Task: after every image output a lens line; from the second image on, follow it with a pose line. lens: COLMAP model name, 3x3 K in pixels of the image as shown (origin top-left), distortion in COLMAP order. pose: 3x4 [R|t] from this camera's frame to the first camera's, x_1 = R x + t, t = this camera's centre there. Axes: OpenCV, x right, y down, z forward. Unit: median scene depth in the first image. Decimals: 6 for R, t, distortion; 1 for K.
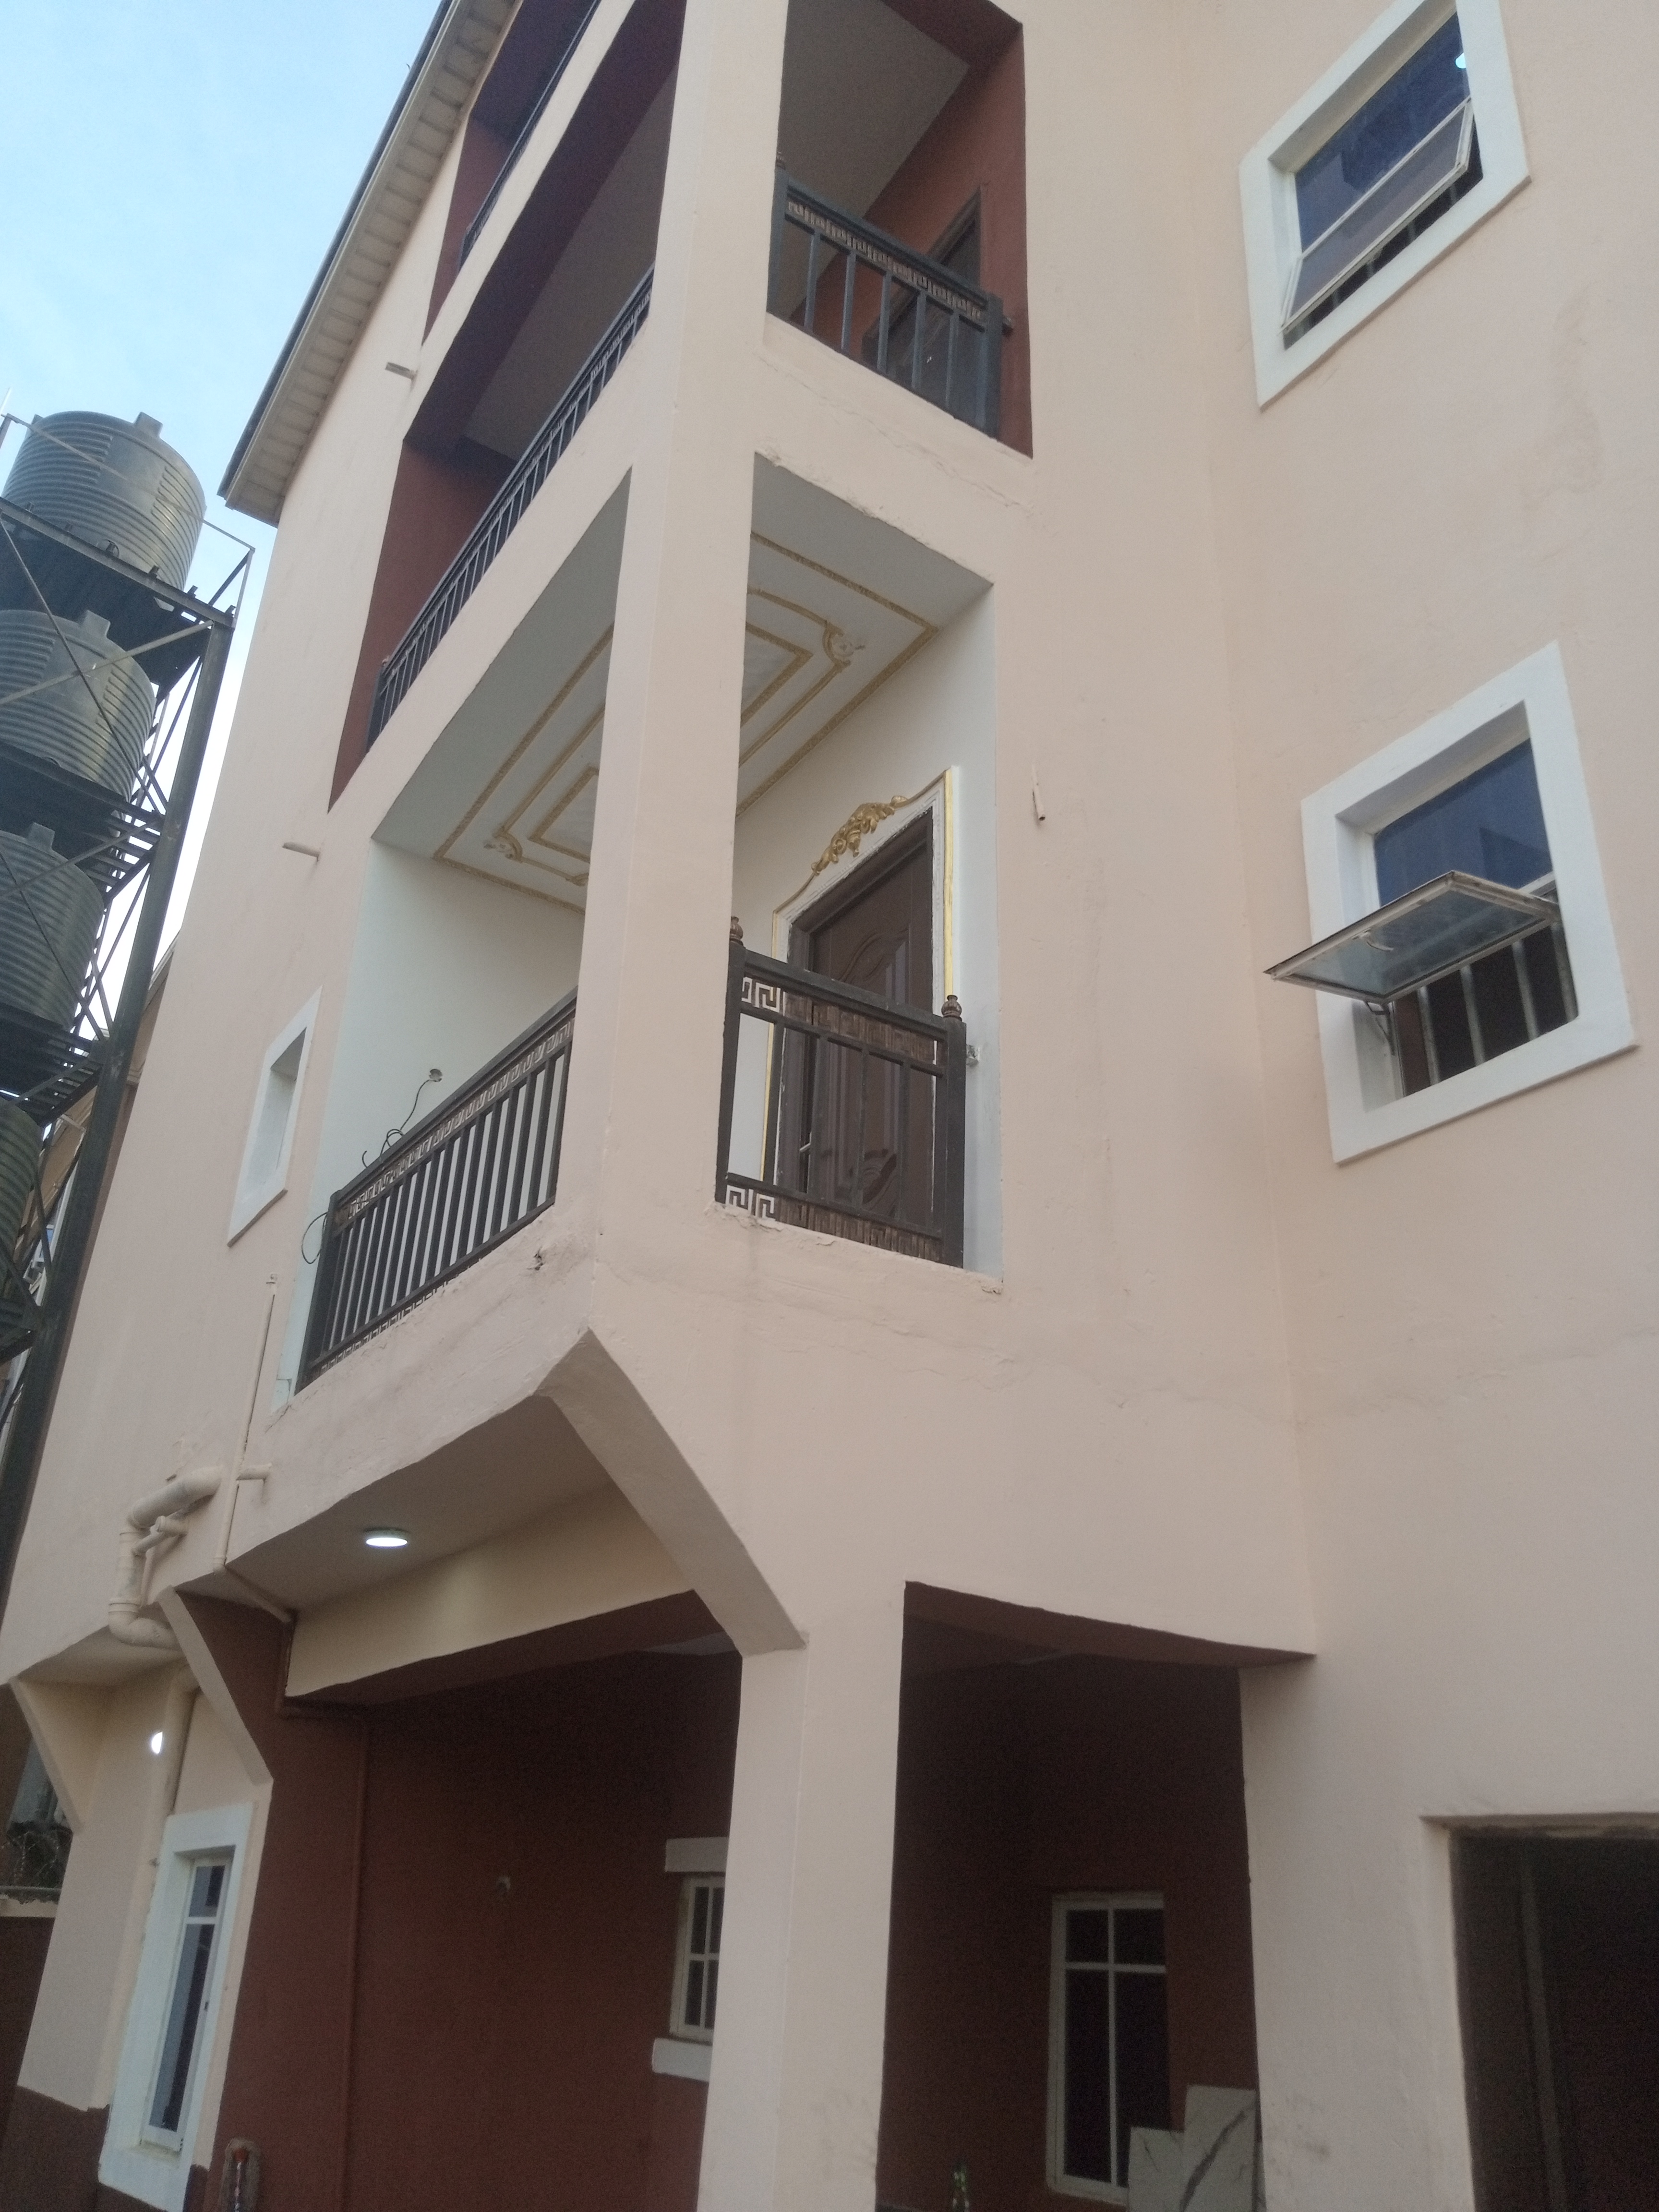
lens RADIAL K [[1786.0, 0, 825.0], [0, 1786.0, 1100.9], [0, 0, 1]] dist [0.039783, -0.020816]
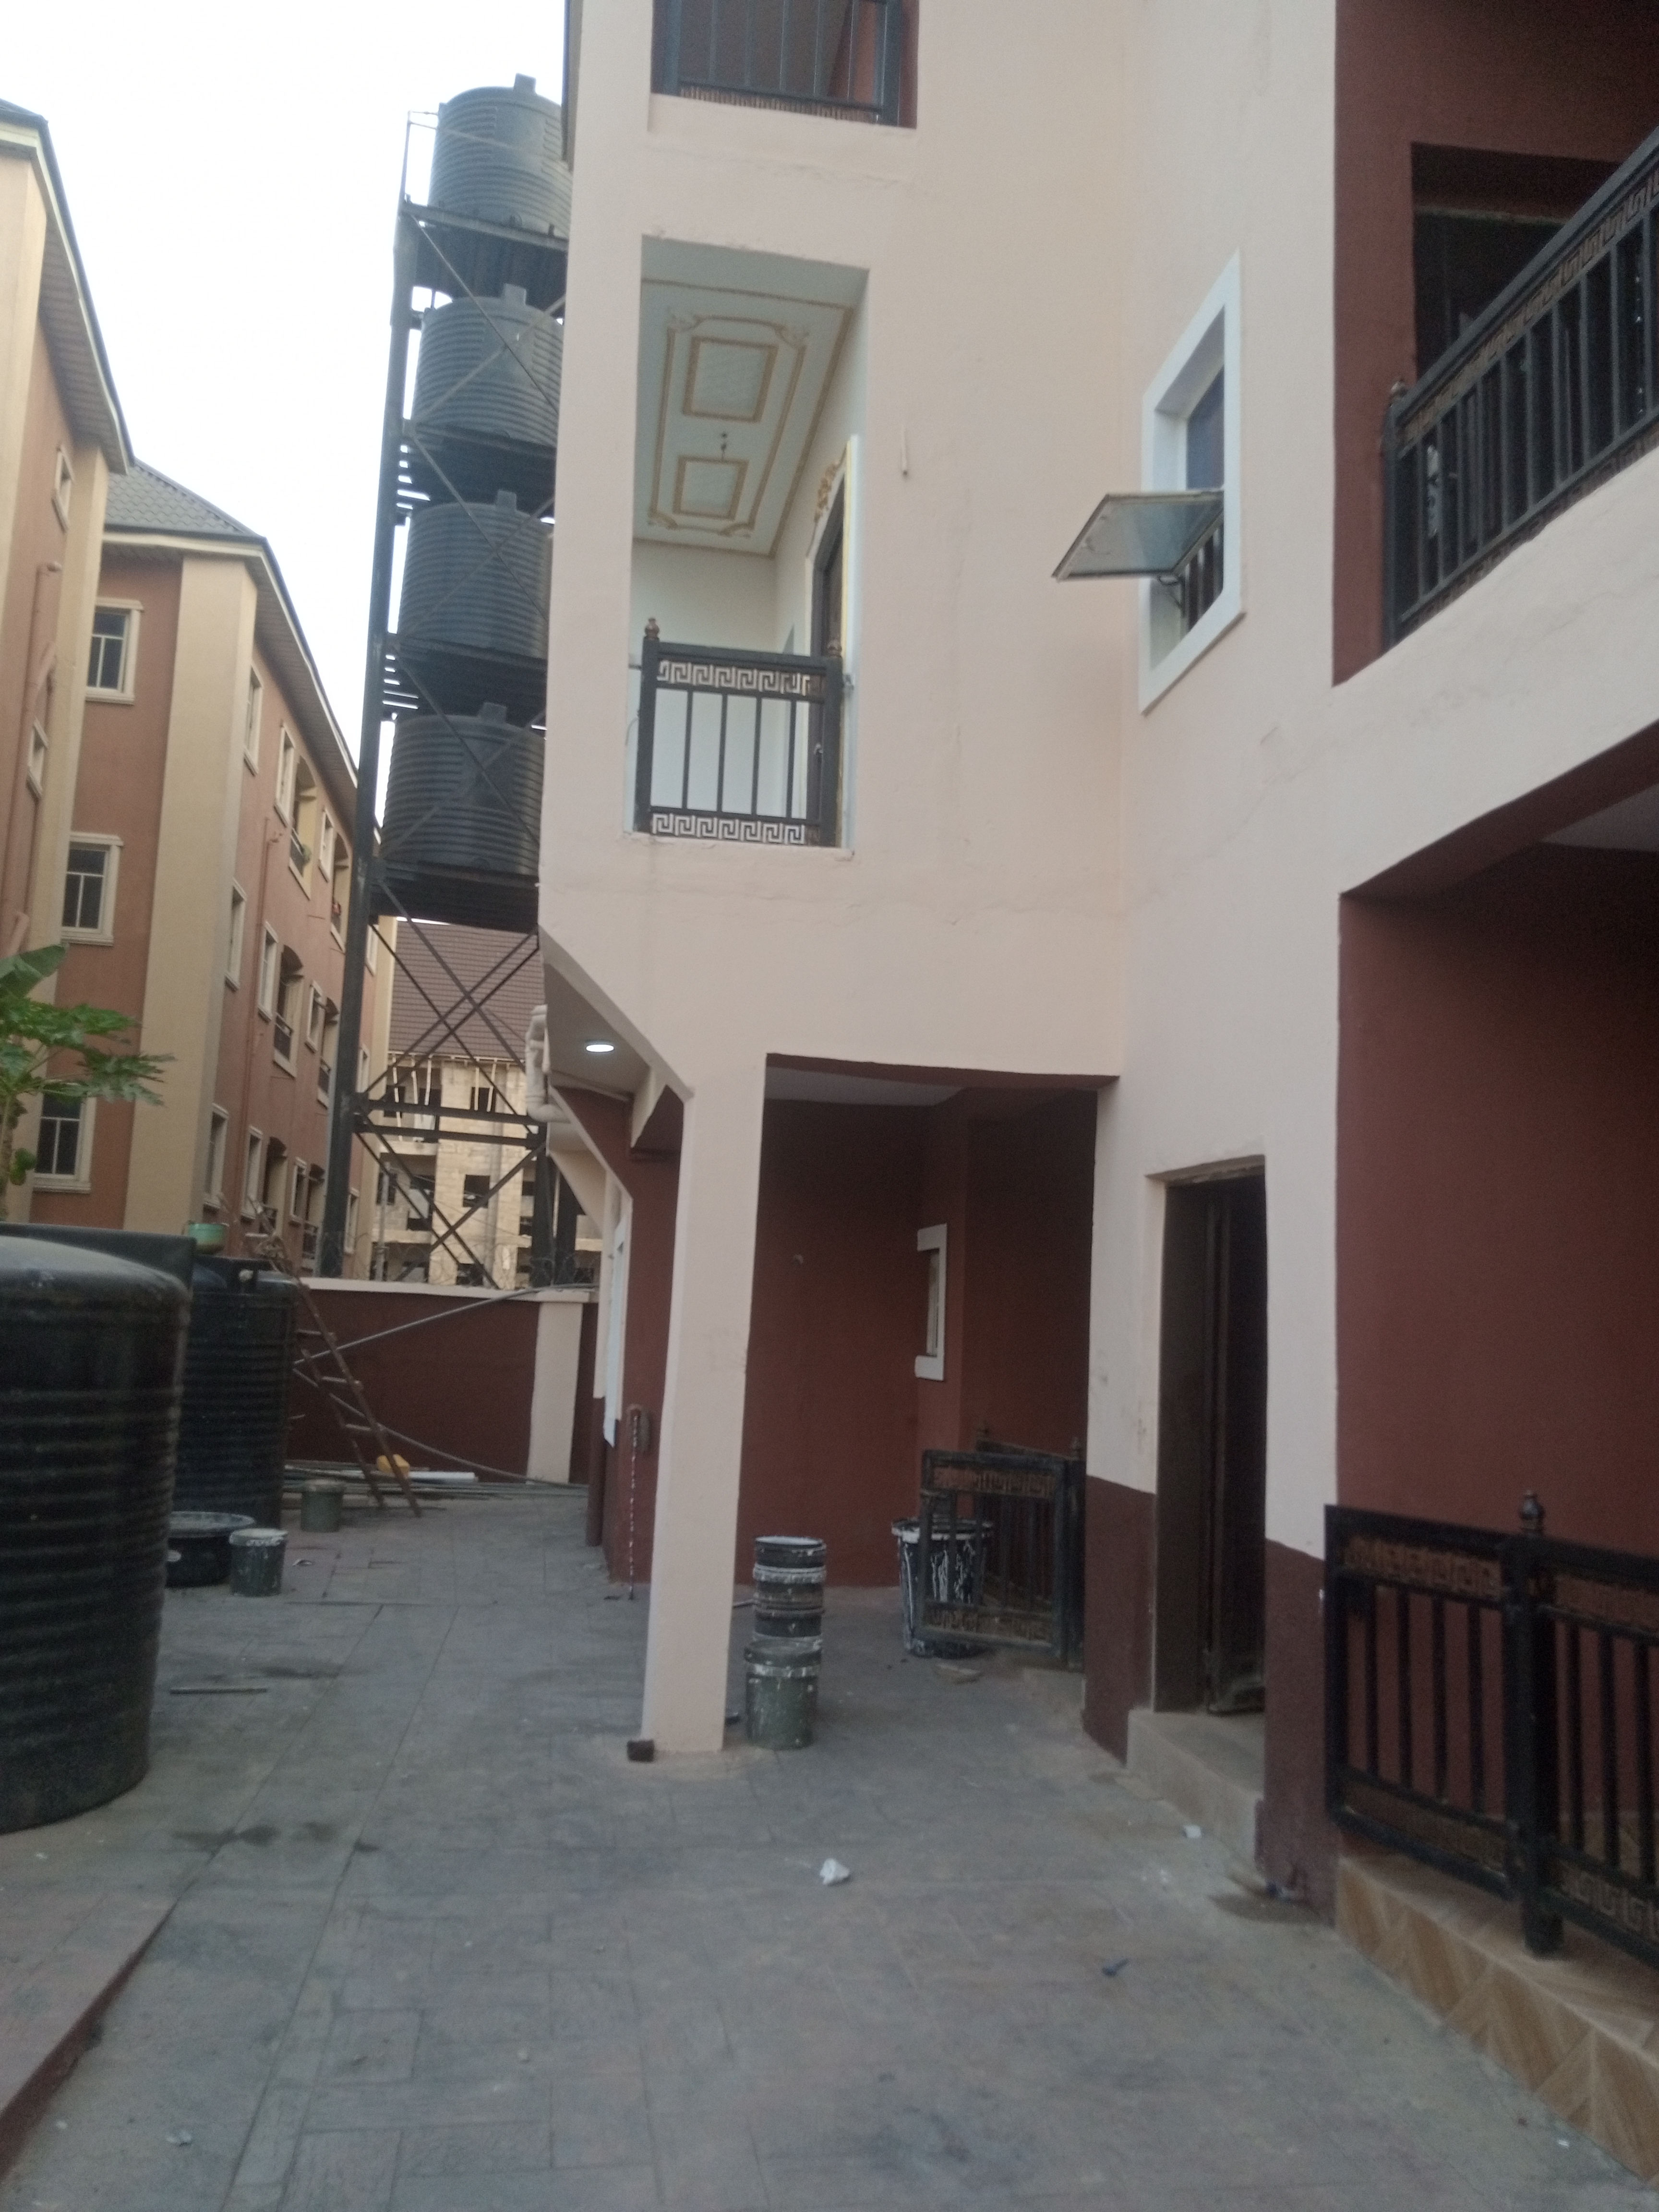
lens RADIAL K [[1786.0, 0, 832.1], [0, 1786.0, 1103.9], [0, 0, 1]] dist [0.039783, -0.020816]
pose [[0.915642, -0.067952, -0.396210, 0.492736], [0.179519, 0.950992, 0.251767, -0.053794], [0.359685, -0.301655, 0.882967, -0.269912]]
